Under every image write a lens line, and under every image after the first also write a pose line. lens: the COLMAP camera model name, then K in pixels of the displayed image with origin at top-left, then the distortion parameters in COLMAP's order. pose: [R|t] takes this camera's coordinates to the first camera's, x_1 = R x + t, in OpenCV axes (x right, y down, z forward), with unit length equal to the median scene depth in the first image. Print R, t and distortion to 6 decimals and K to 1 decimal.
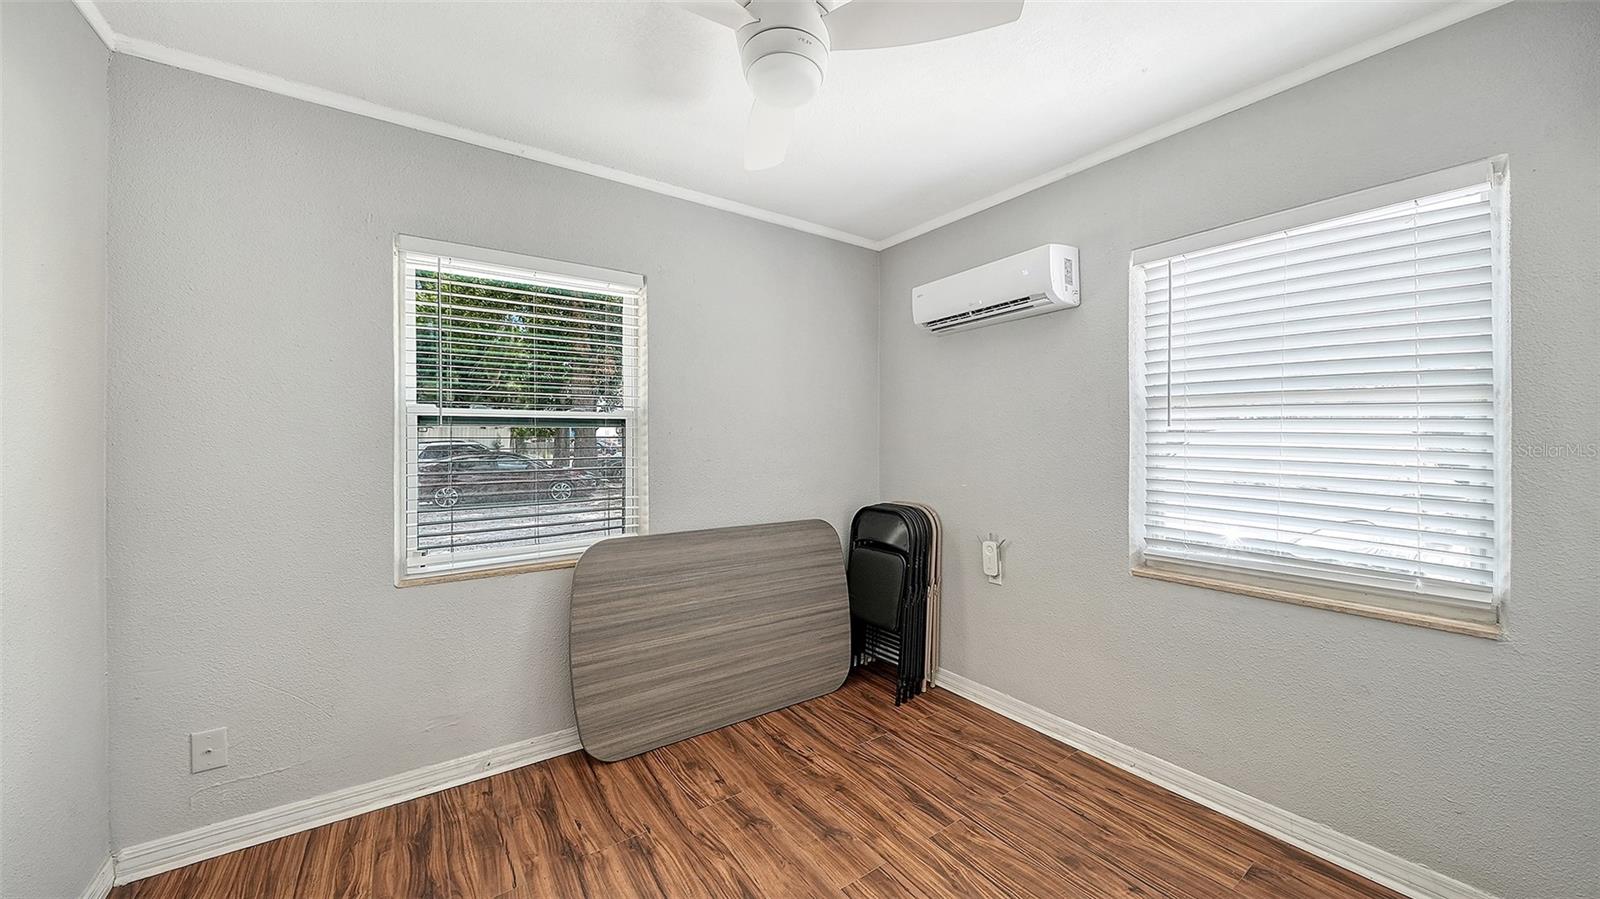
lens RADIAL K [[567.7, 0, 810.4], [0, 567.7, 459.9], [0, 0, 1]] dist [-0.000330, -0.000074]
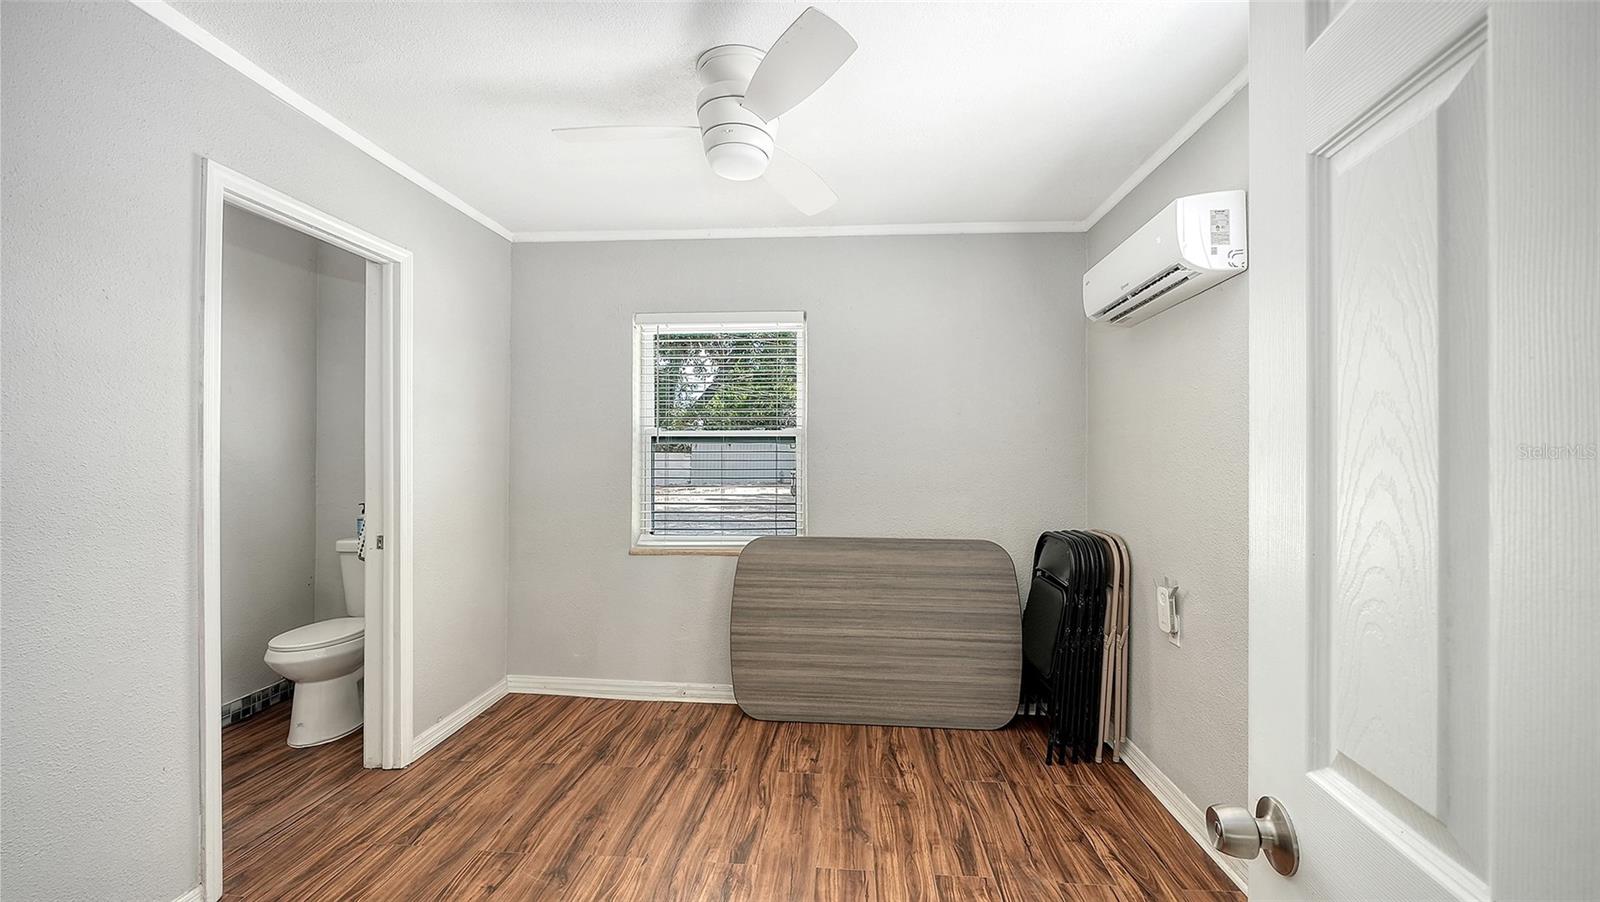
lens RADIAL K [[611.3, 0, 800.5], [0, 611.3, 472.1], [0, 0, 1]] dist [0.001797, -0.000034]
pose [[0.766766, 0.022875, -0.641519, 0.522081], [-0.026971, 0.999630, 0.003408, -0.002672], [0.641360, 0.014689, 0.767099, 0.047998]]
